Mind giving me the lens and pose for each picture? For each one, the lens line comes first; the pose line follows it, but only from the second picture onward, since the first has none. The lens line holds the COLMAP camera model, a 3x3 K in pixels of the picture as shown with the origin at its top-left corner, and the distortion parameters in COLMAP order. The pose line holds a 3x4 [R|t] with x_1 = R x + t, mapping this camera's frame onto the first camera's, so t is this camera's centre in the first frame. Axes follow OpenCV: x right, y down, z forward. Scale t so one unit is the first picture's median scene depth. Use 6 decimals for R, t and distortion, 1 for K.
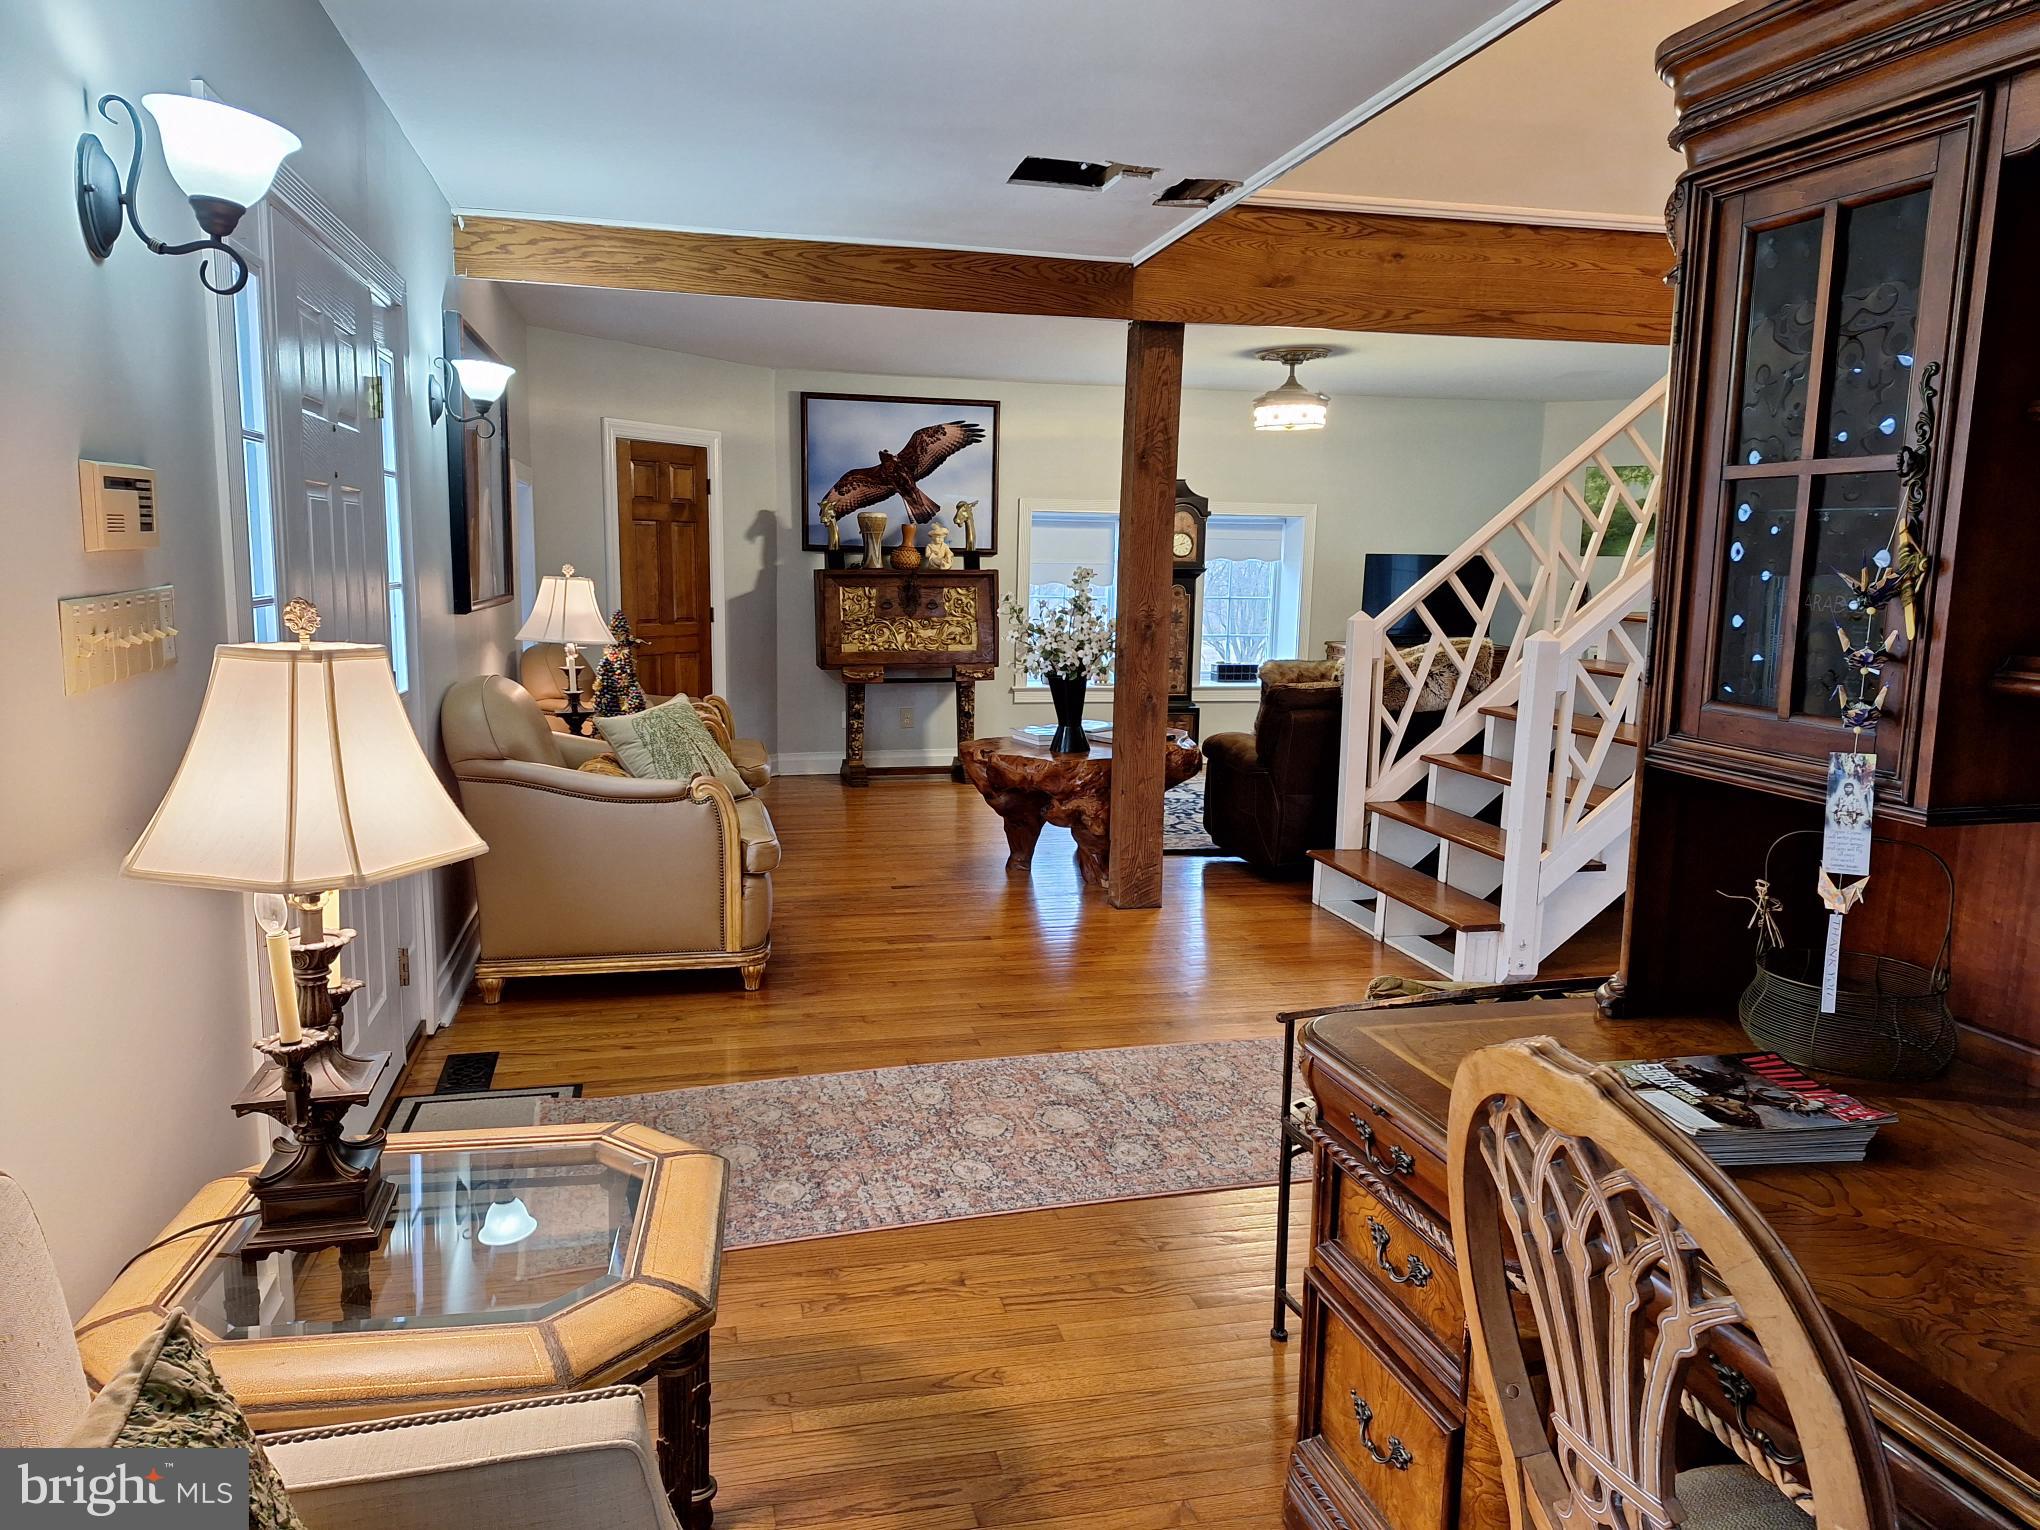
lens RADIAL K [[1405.9, 0, 1023.5], [0, 1405.9, 763.2], [0, 0, 1]] dist [0.086294, -0.084206]
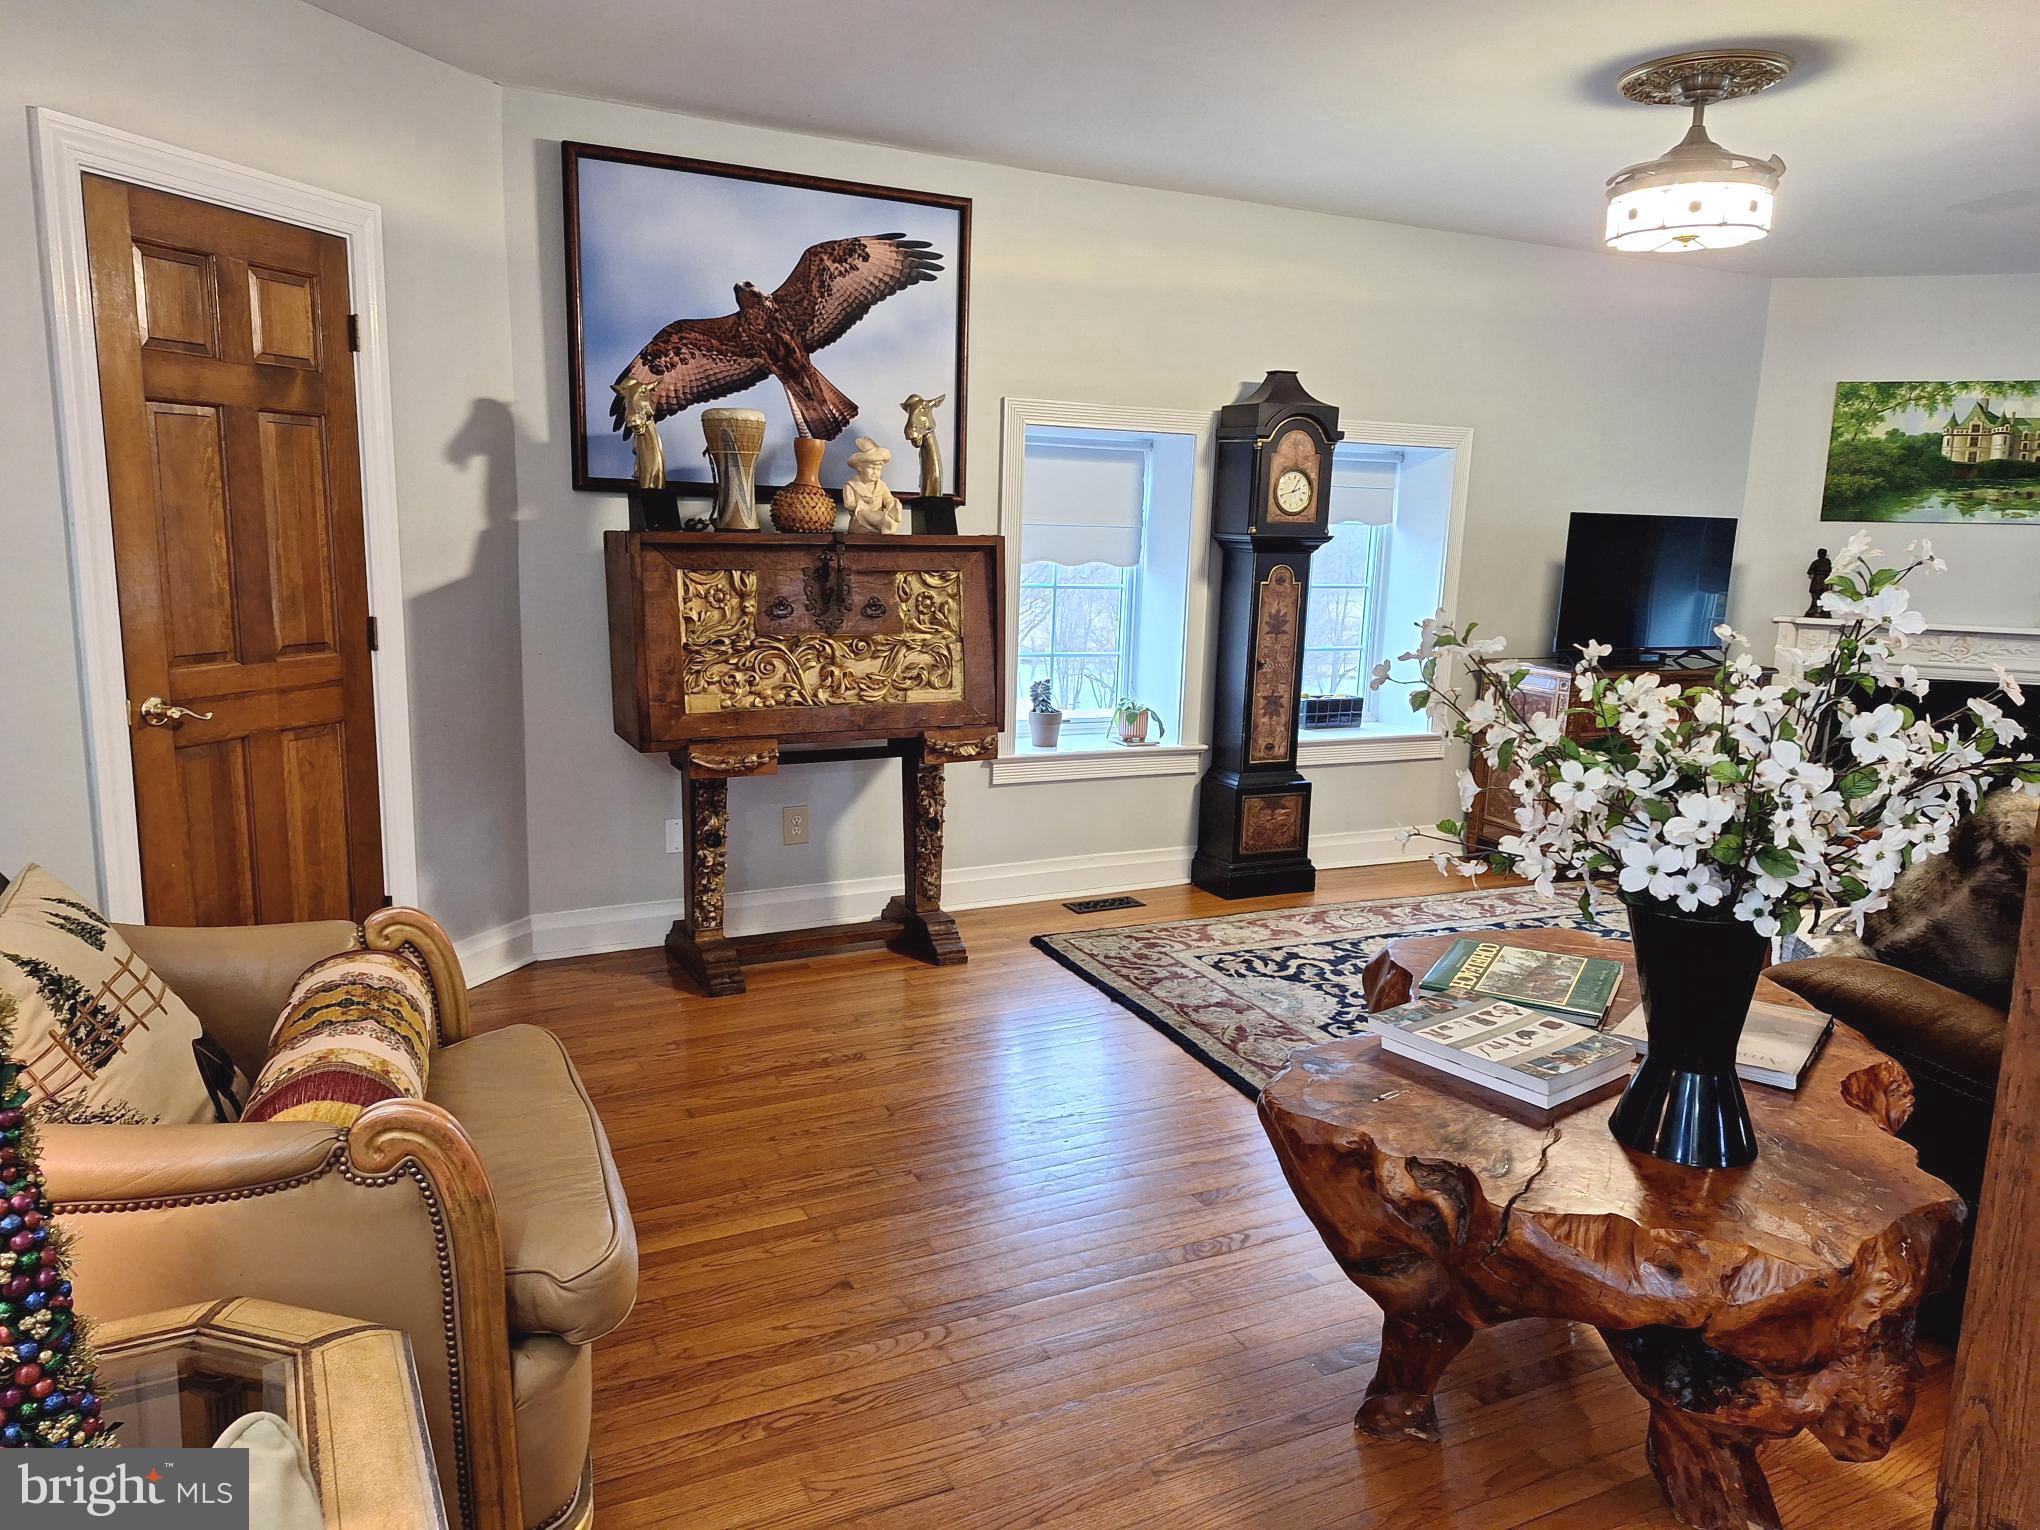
lens RADIAL K [[1405.9, 0, 1035.7], [0, 1405.9, 770.4], [0, 0, 1]] dist [0.086294, -0.084206]
pose [[0.973699, -0.029545, 0.225913, -0.118792], [0.022192, 0.999140, 0.035020, -0.071561], [-0.226753, -0.029085, 0.973518, 0.509124]]
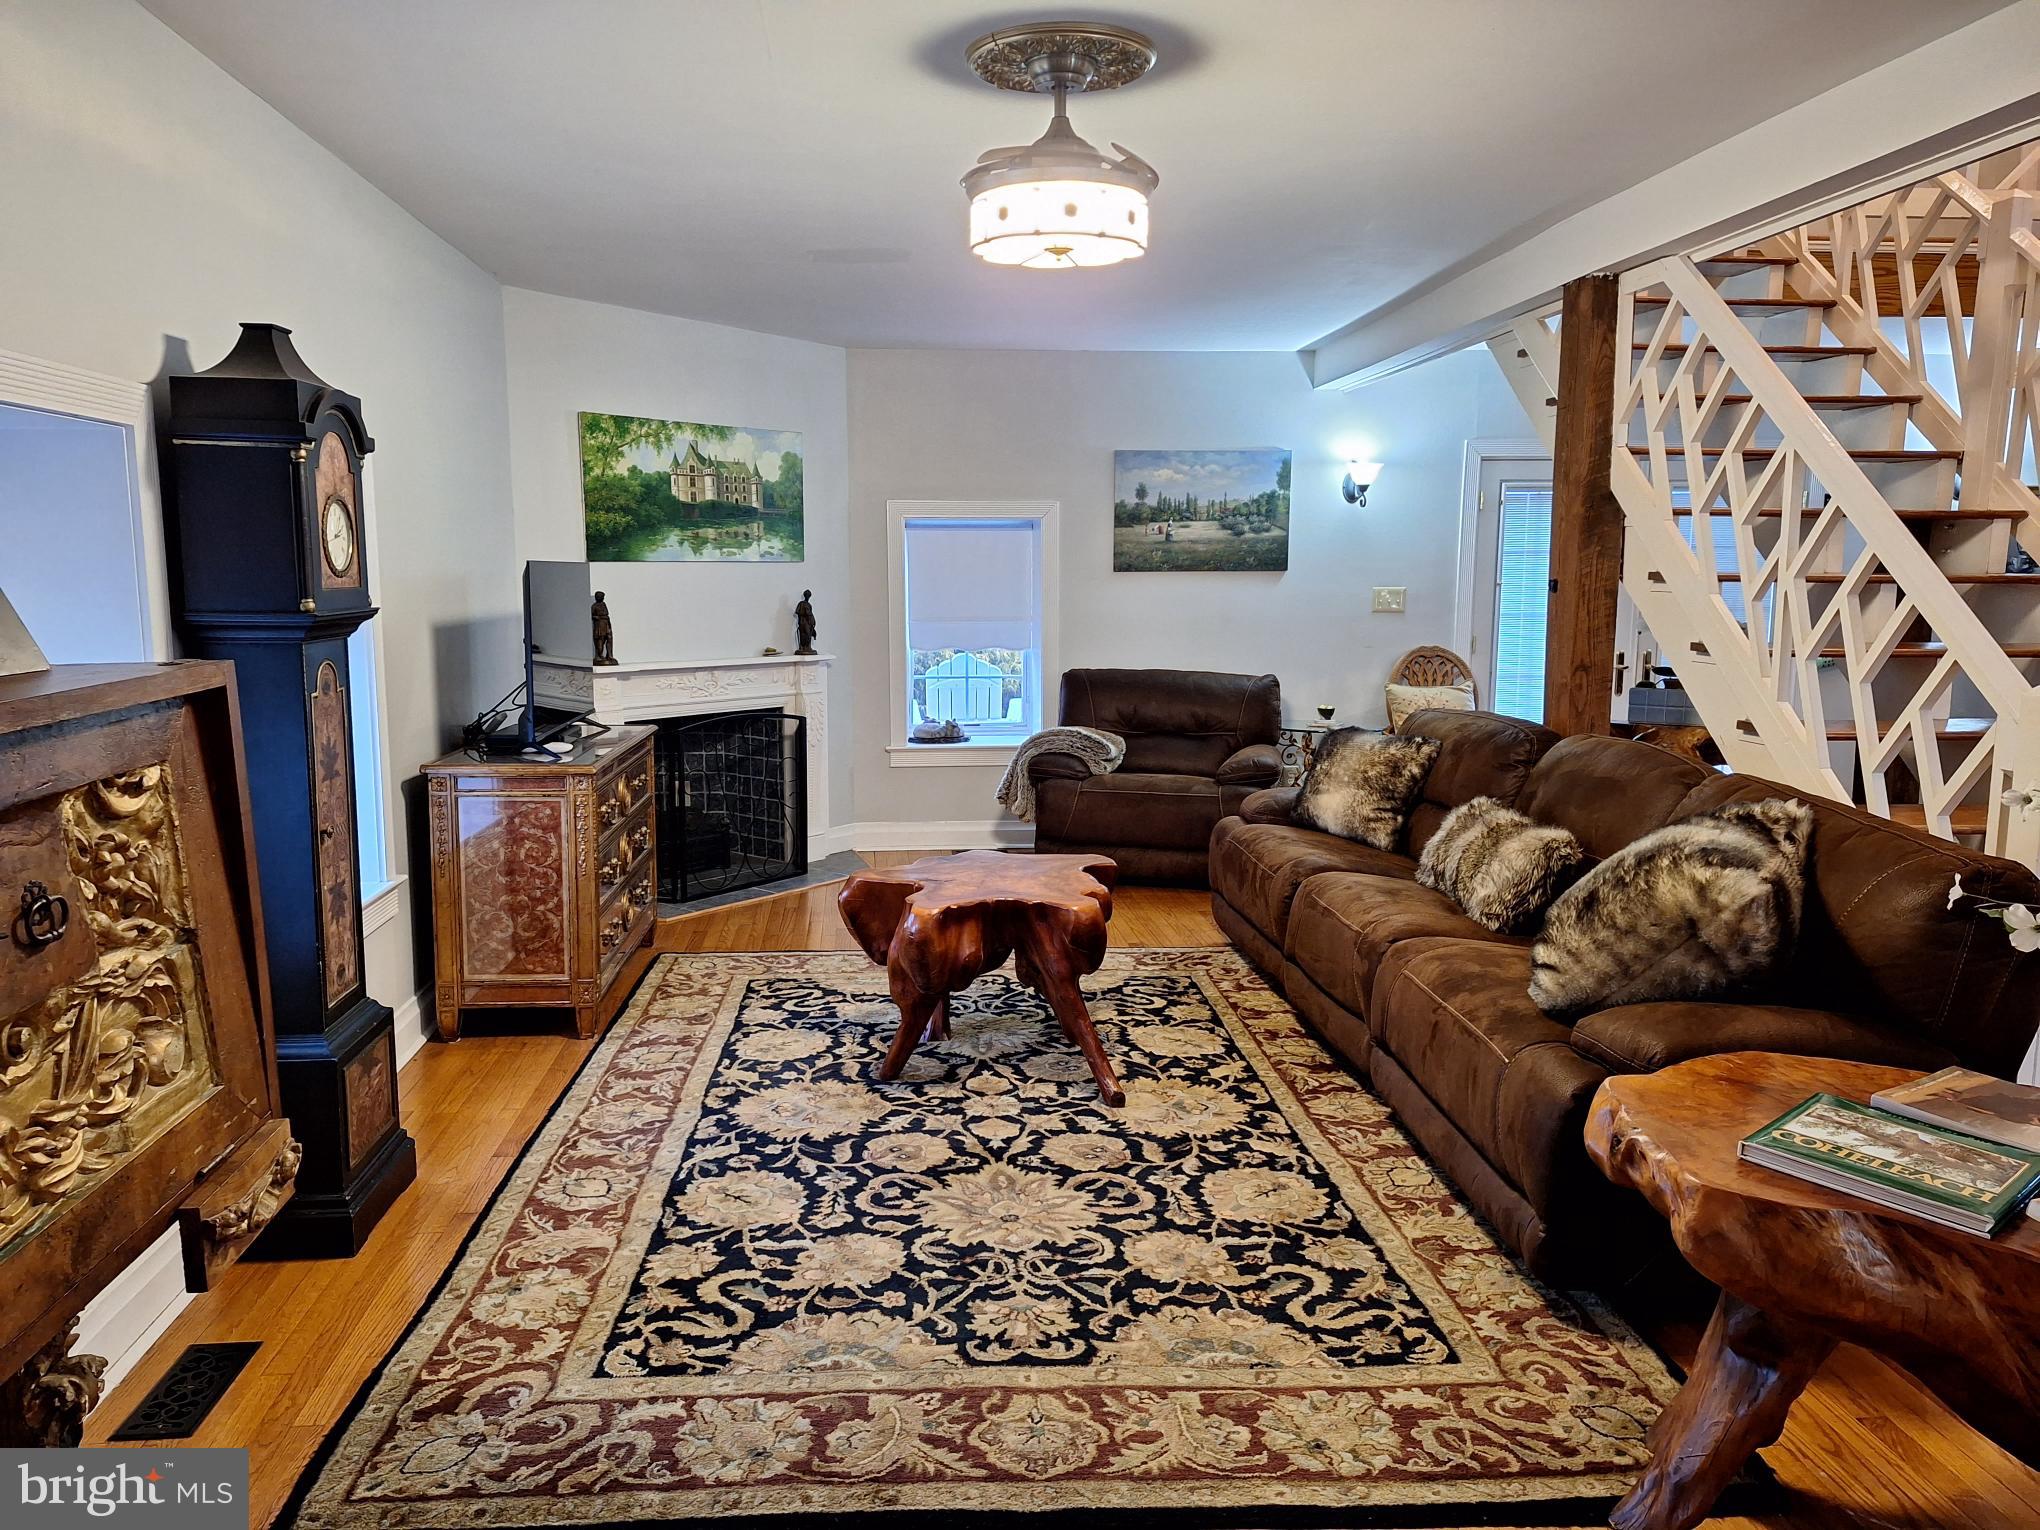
lens RADIAL K [[1405.9, 0, 991.3], [0, 1405.9, 760.3], [0, 0, 1]] dist [0.086294, -0.084206]
pose [[0.144561, -0.152447, 0.977682, -0.199726], [0.146133, 0.980515, 0.131281, -0.132385], [-0.978646, 0.123894, 0.164022, 0.850452]]
